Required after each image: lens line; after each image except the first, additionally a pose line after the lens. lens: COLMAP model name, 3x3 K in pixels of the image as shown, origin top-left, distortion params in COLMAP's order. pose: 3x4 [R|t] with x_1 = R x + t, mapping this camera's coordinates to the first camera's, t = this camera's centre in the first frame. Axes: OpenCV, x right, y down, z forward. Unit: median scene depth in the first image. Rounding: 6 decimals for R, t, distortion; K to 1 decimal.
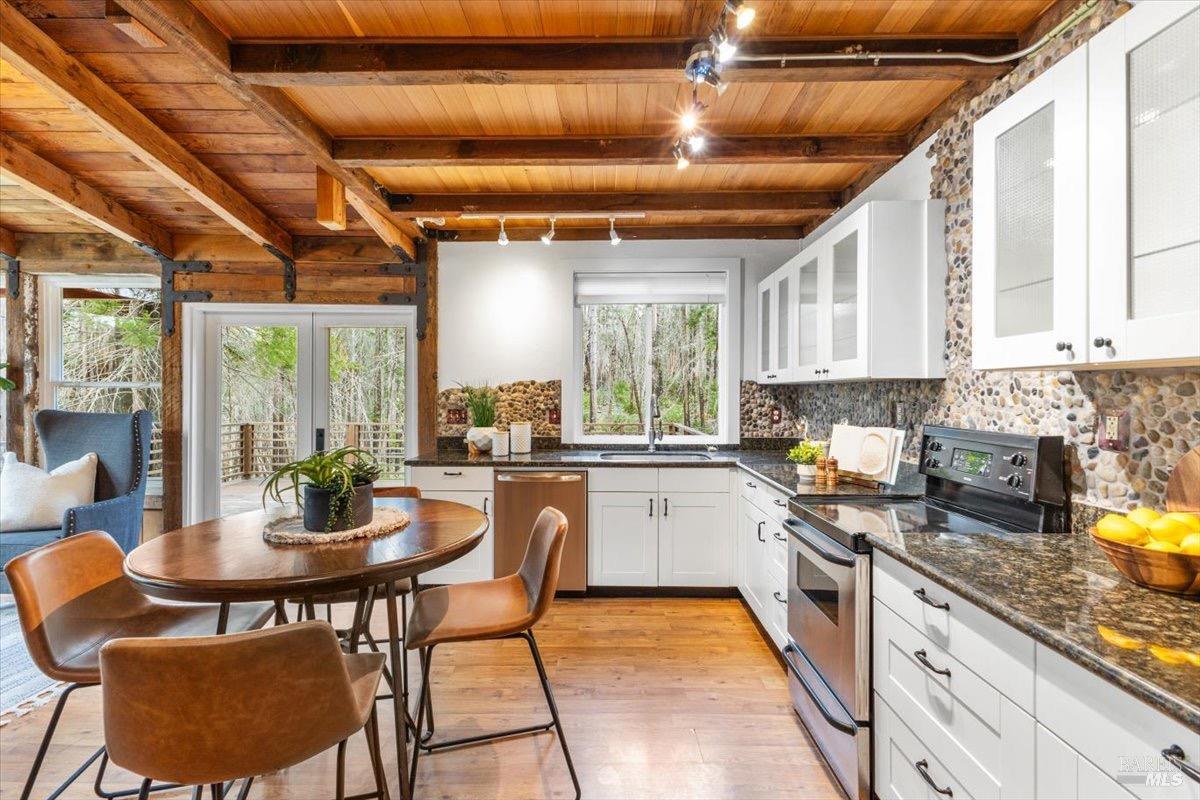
lens RADIAL K [[517.8, 0, 600.6], [0, 517.8, 396.1], [0, 0, 1]] dist [0.008616, -0.002967]
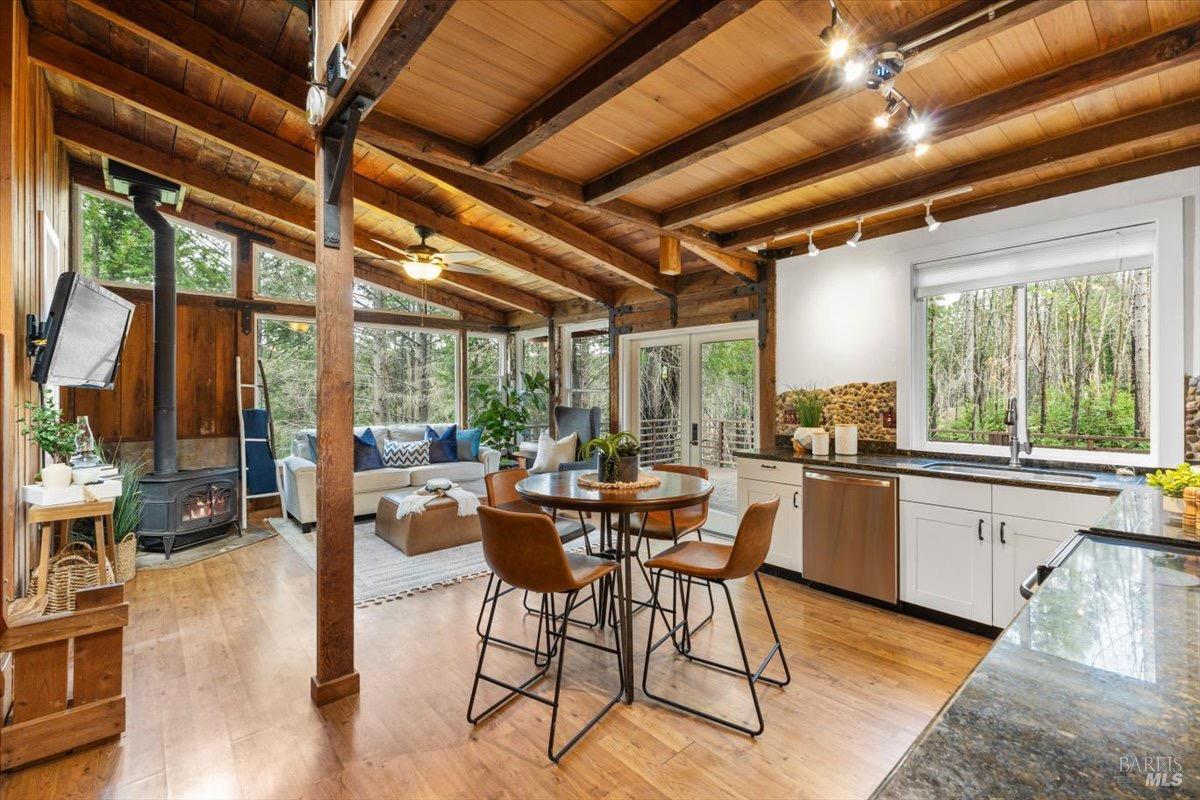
lens RADIAL K [[517.8, 0, 594.0], [0, 517.8, 397.8], [0, 0, 1]] dist [0.008616, -0.002967]
pose [[0.660209, 0.001528, -0.751080, 0.271345], [-0.002463, 0.999997, -0.000130, 0.000305], [0.751078, 0.001936, 0.660211, -0.033716]]
